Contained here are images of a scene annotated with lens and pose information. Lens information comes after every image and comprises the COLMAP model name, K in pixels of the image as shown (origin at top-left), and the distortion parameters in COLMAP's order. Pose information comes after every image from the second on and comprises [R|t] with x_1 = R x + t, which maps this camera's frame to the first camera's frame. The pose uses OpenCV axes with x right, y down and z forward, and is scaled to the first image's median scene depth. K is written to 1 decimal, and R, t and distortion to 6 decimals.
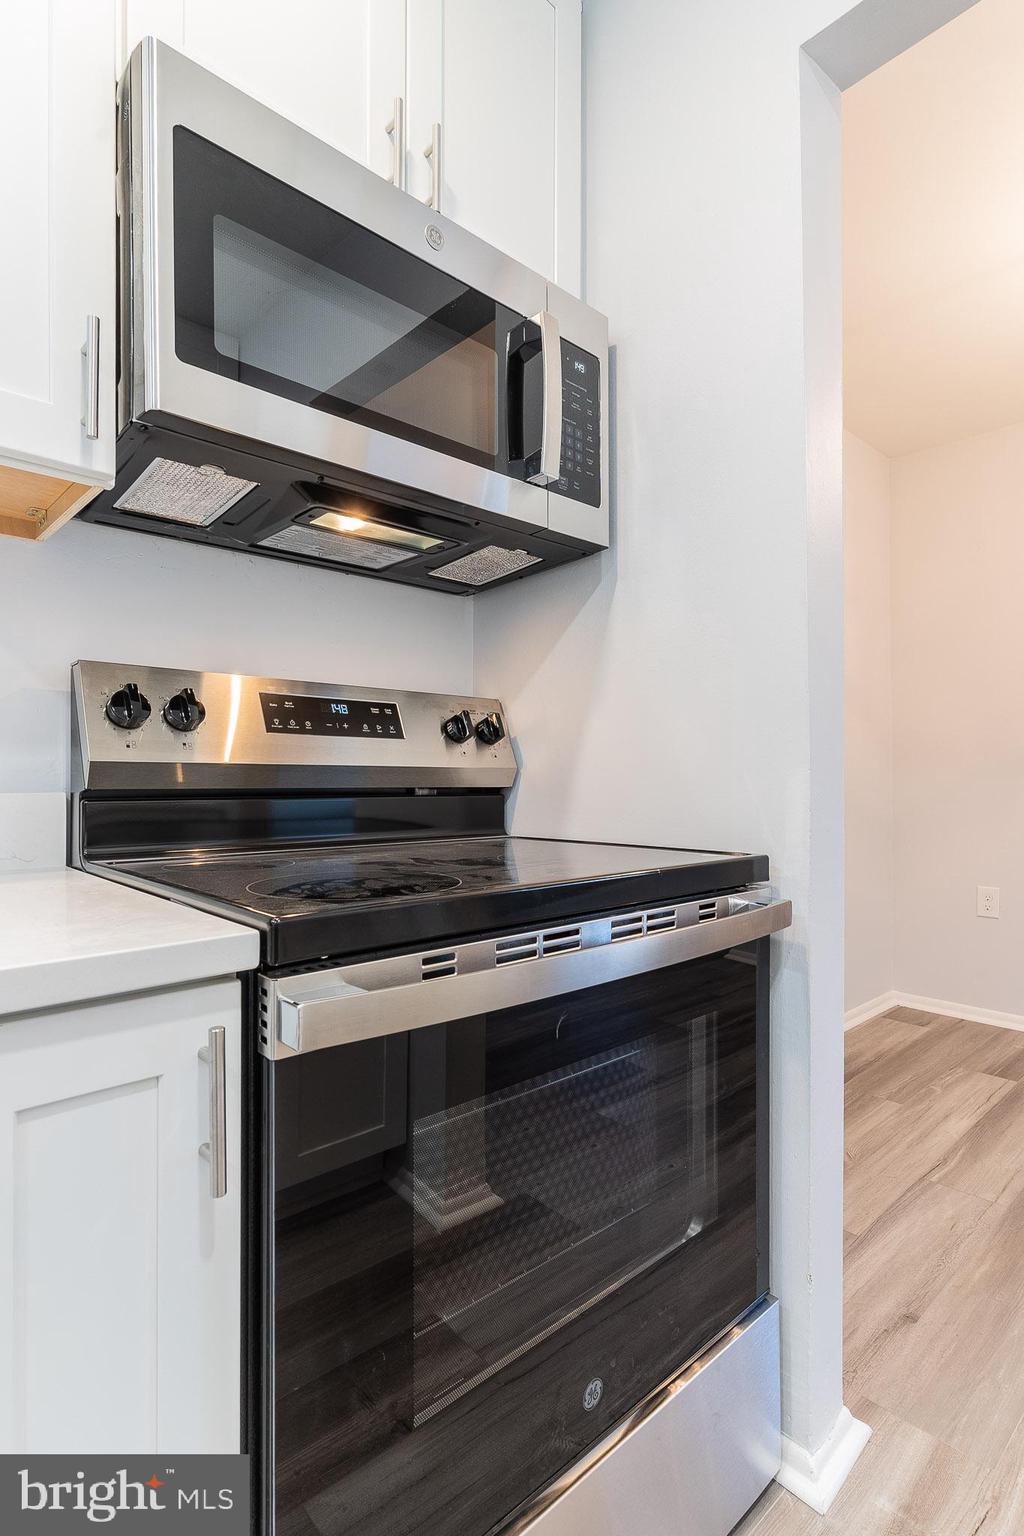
lens RADIAL K [[763.6, 0, 510.4], [0, 763.6, 783.7], [0, 0, 1]] dist [0.003889, -0.001332]
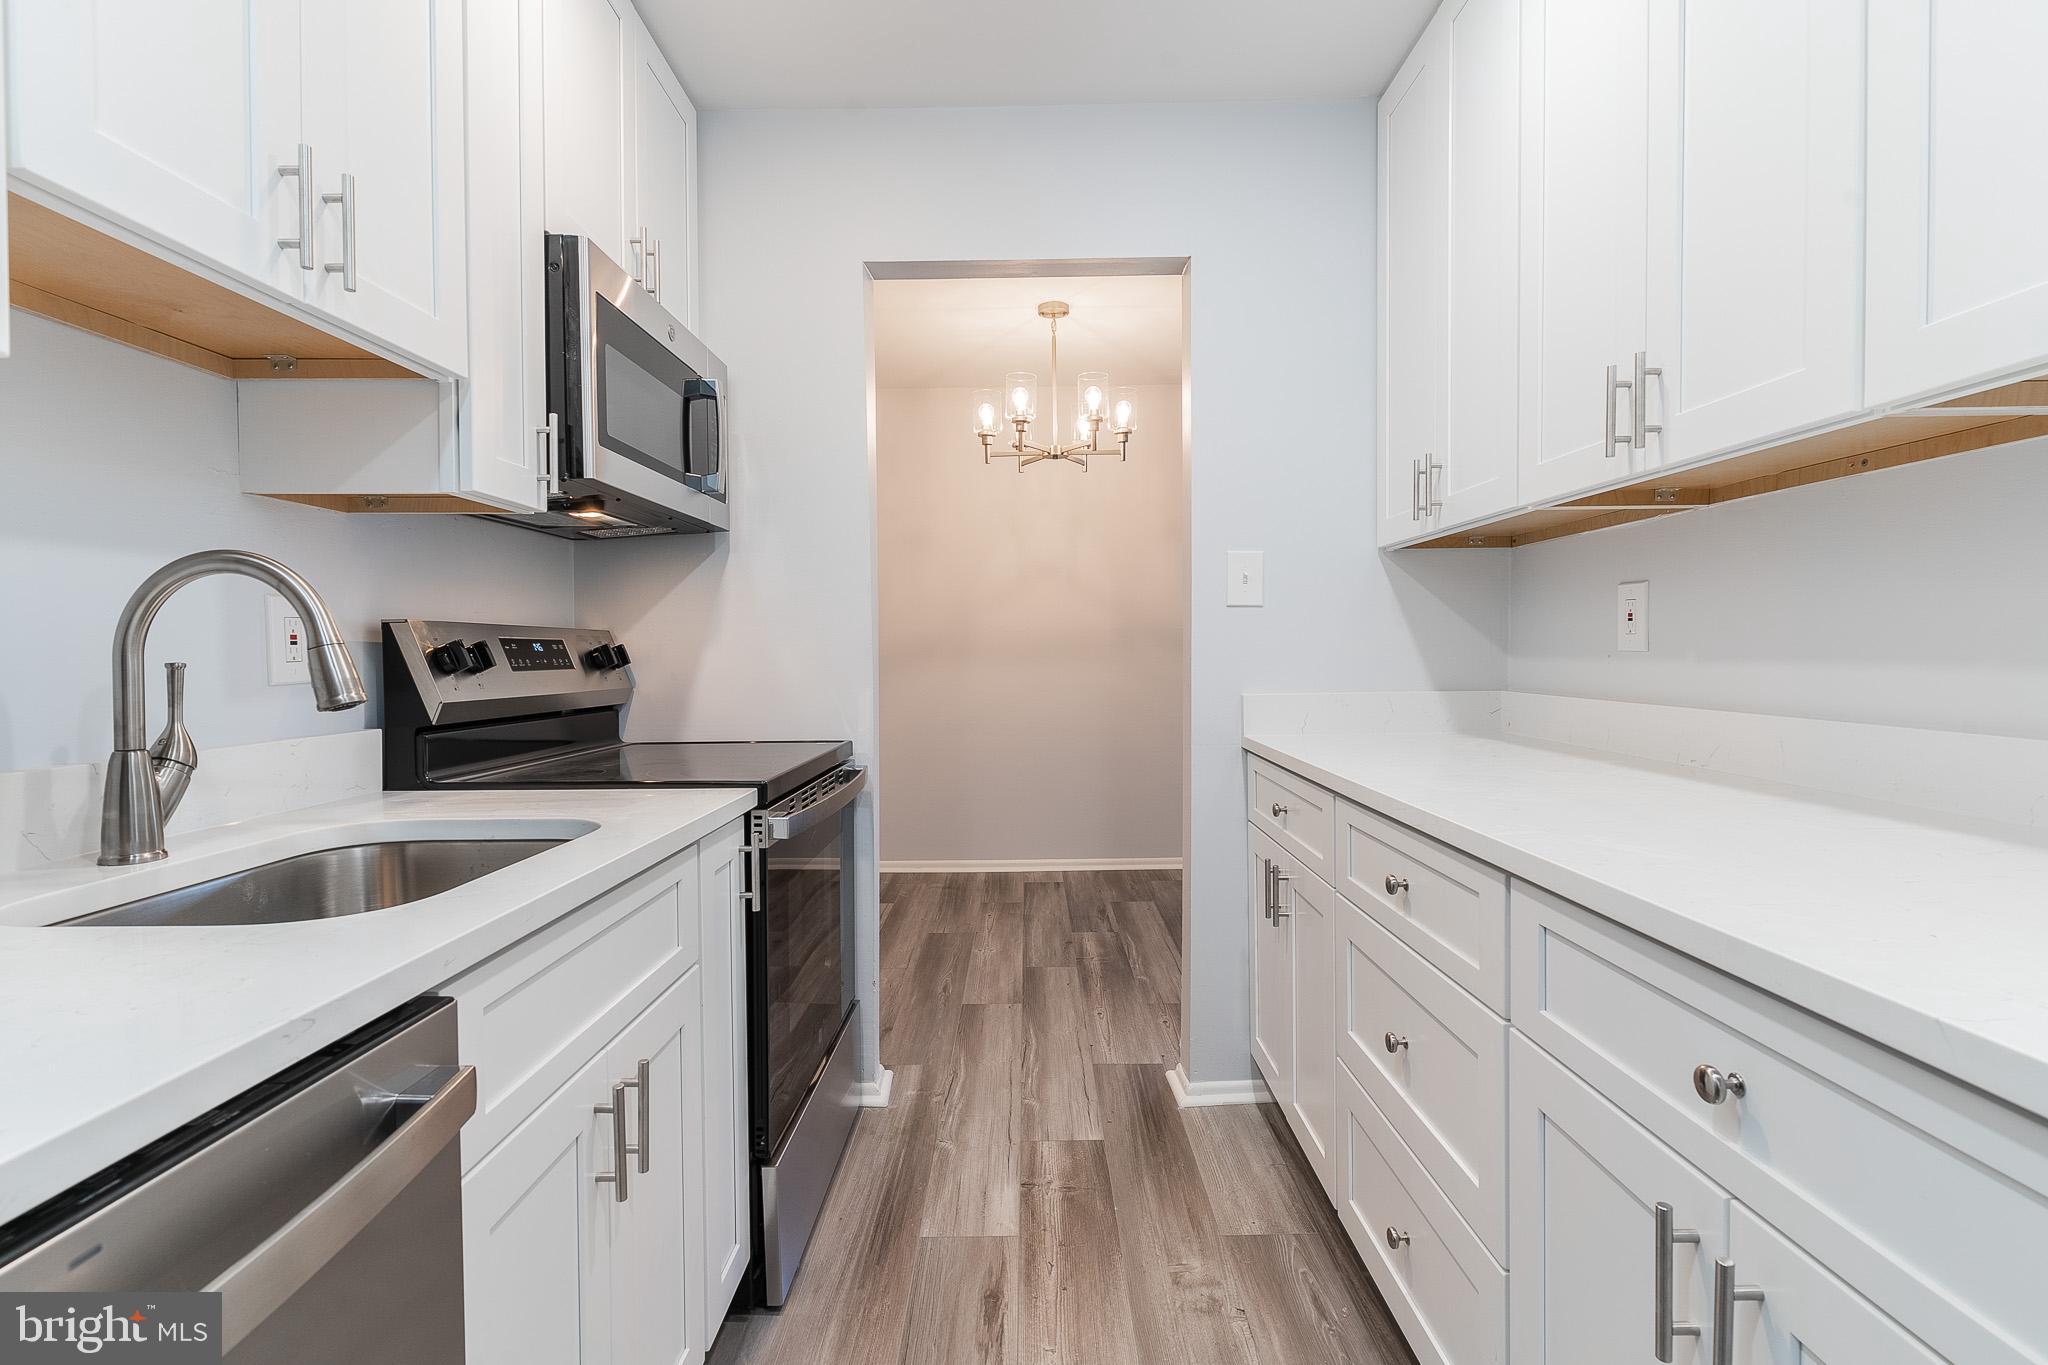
lens RADIAL K [[1018.1, 0, 1057.1], [0, 1018.1, 681.2], [0, 0, 1]] dist [0.003889, -0.001332]
pose [[0.649349, -0.025191, 0.760073, -0.924928], [0.007493, 0.999615, 0.026729, -0.081072], [-0.760453, -0.011661, 0.649288, -0.690391]]
